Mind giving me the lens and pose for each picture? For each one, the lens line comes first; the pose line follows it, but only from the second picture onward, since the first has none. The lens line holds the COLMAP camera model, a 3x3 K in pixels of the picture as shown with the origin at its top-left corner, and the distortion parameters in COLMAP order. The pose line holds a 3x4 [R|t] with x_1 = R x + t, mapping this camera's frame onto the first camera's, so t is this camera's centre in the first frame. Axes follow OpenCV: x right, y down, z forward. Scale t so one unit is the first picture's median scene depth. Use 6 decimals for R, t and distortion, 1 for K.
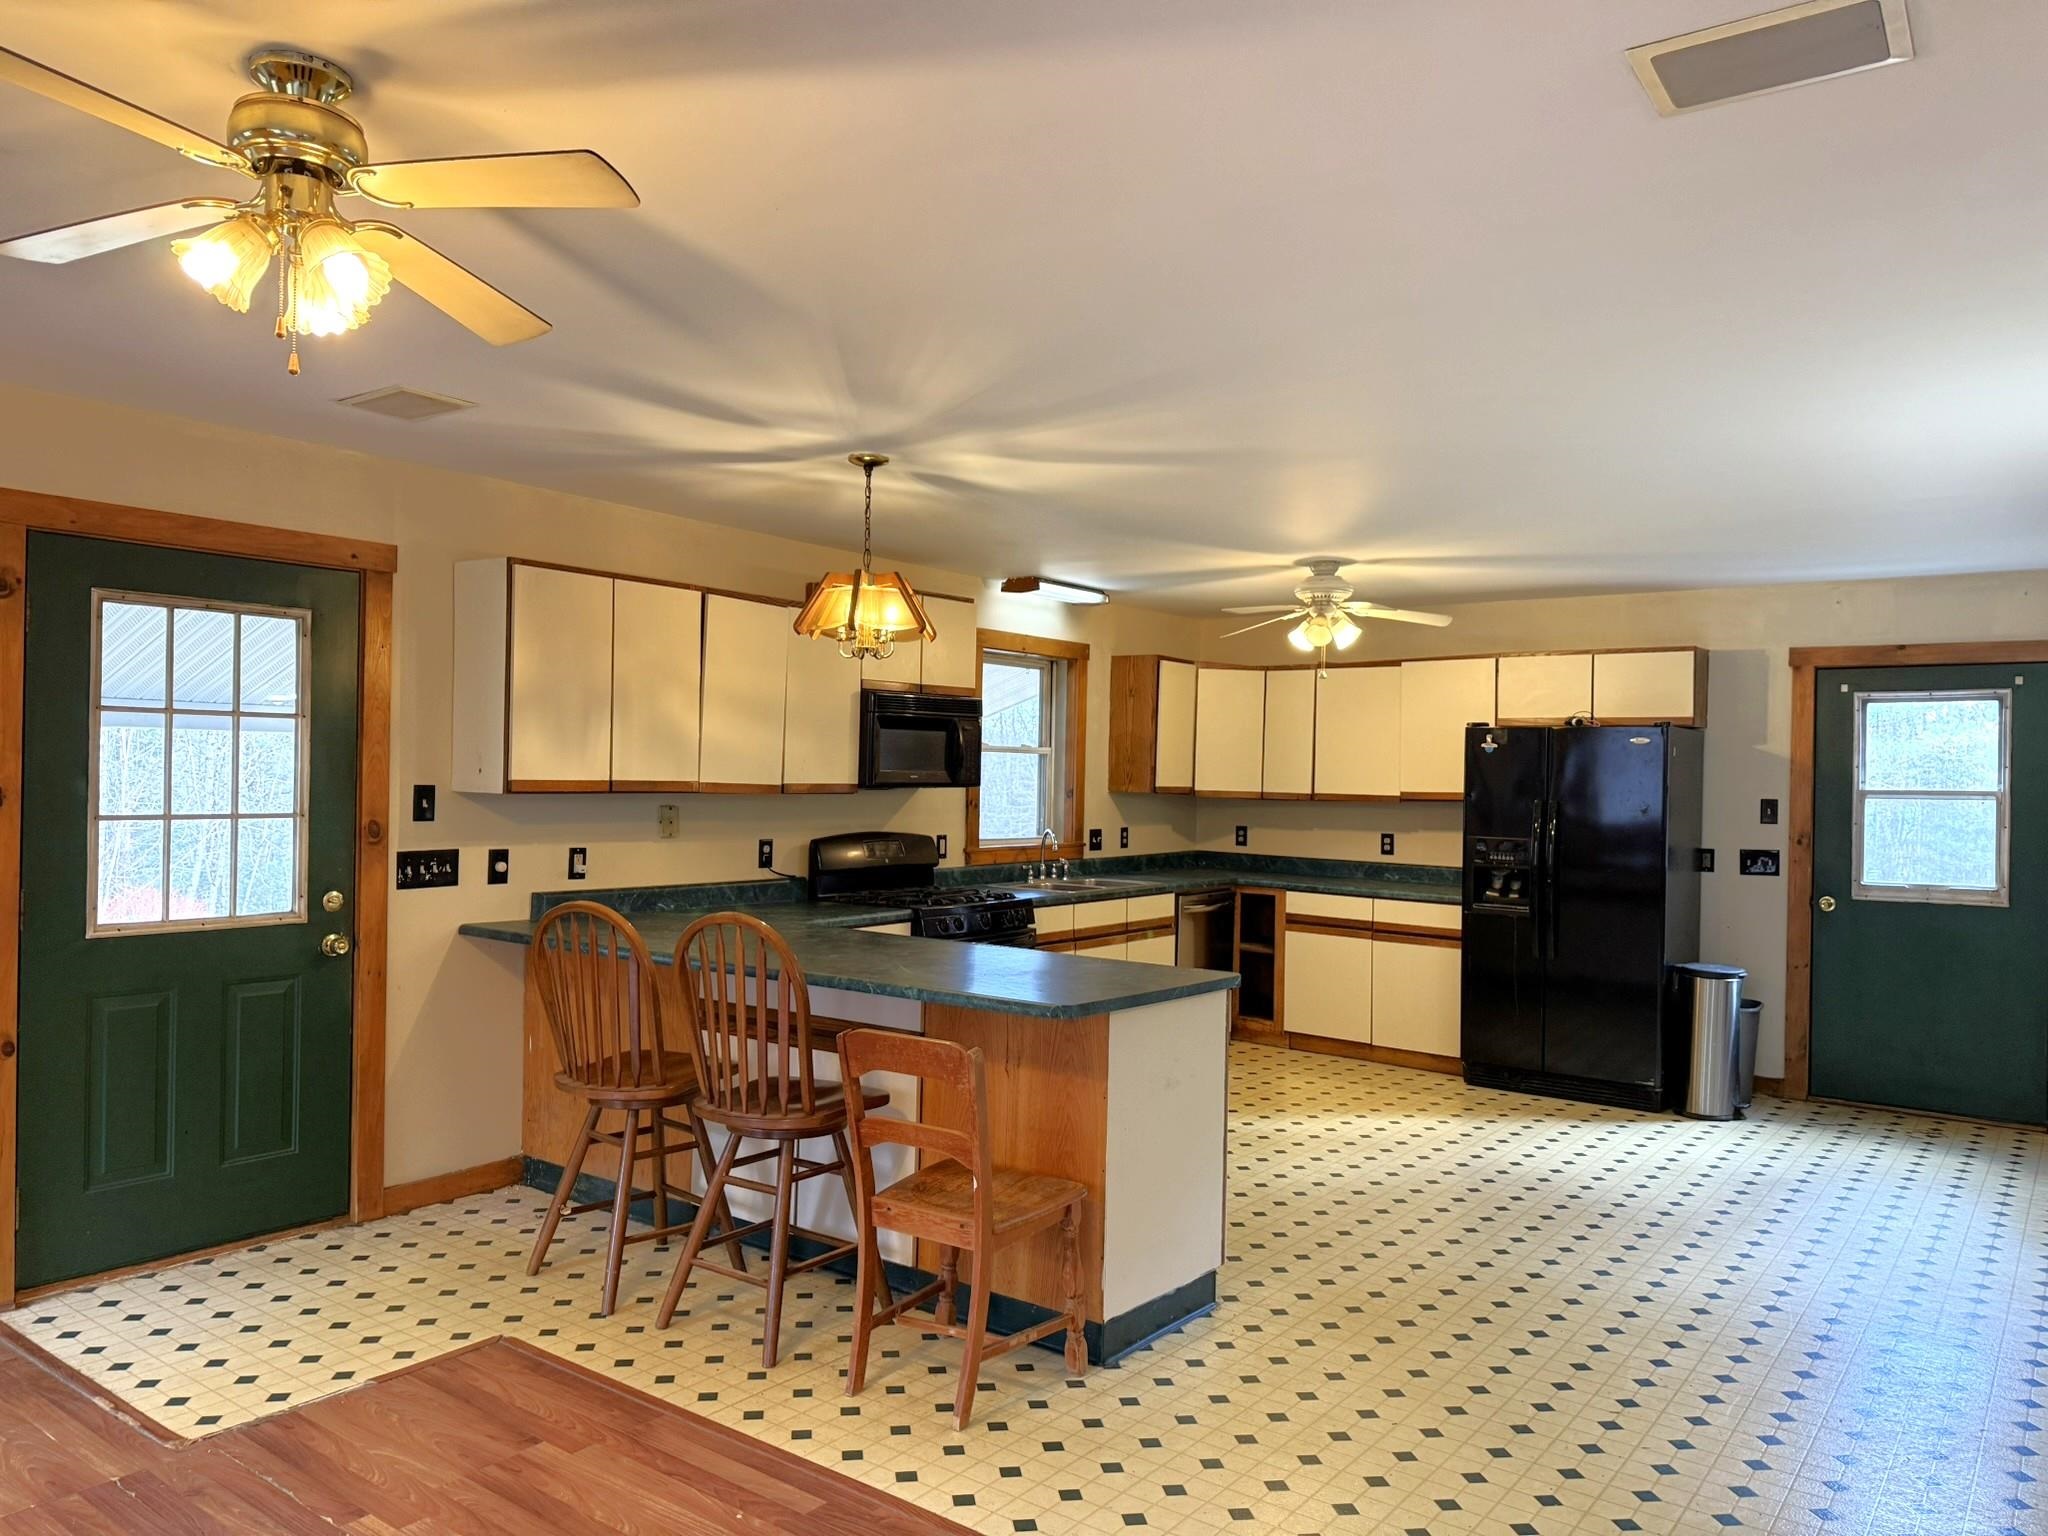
lens RADIAL K [[1454.1, 0, 1013.2], [0, 1454.1, 776.8], [0, 0, 1]] dist [0.064288, -0.064987]
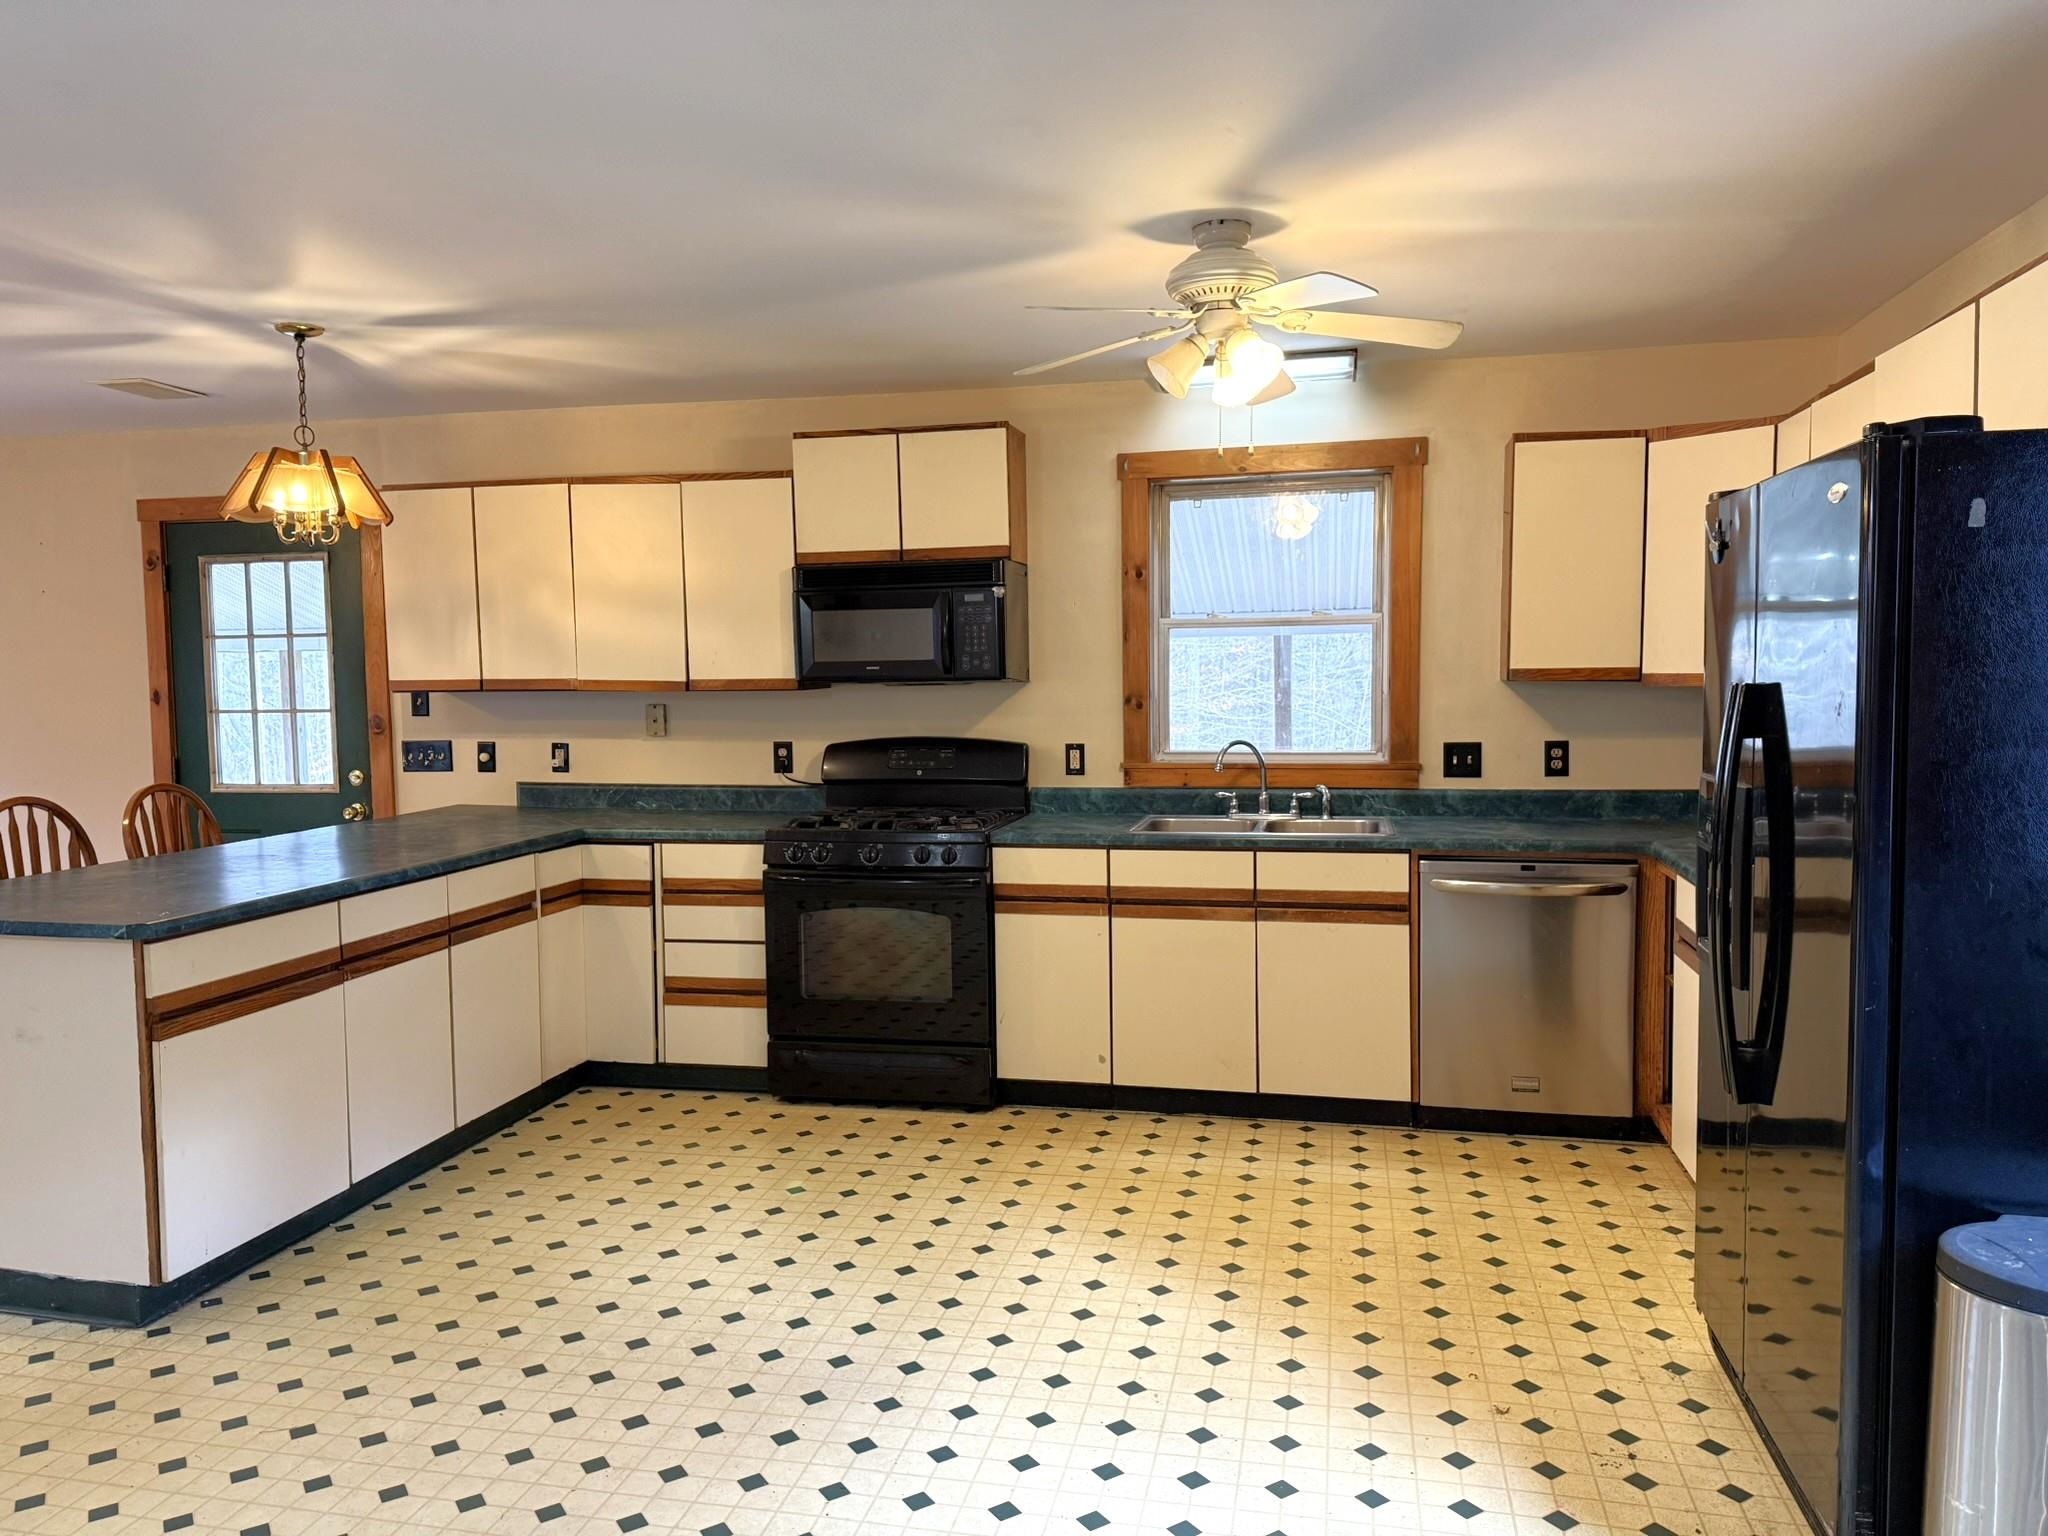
lens RADIAL K [[1454.1, 0, 1013.2], [0, 1454.1, 776.8], [0, 0, 1]] dist [0.064288, -0.064987]
pose [[0.399360, 0.042066, -0.915829, 0.853550], [0.017533, 0.998414, 0.053505, 0.022668], [0.916626, -0.037425, 0.397989, 0.919466]]
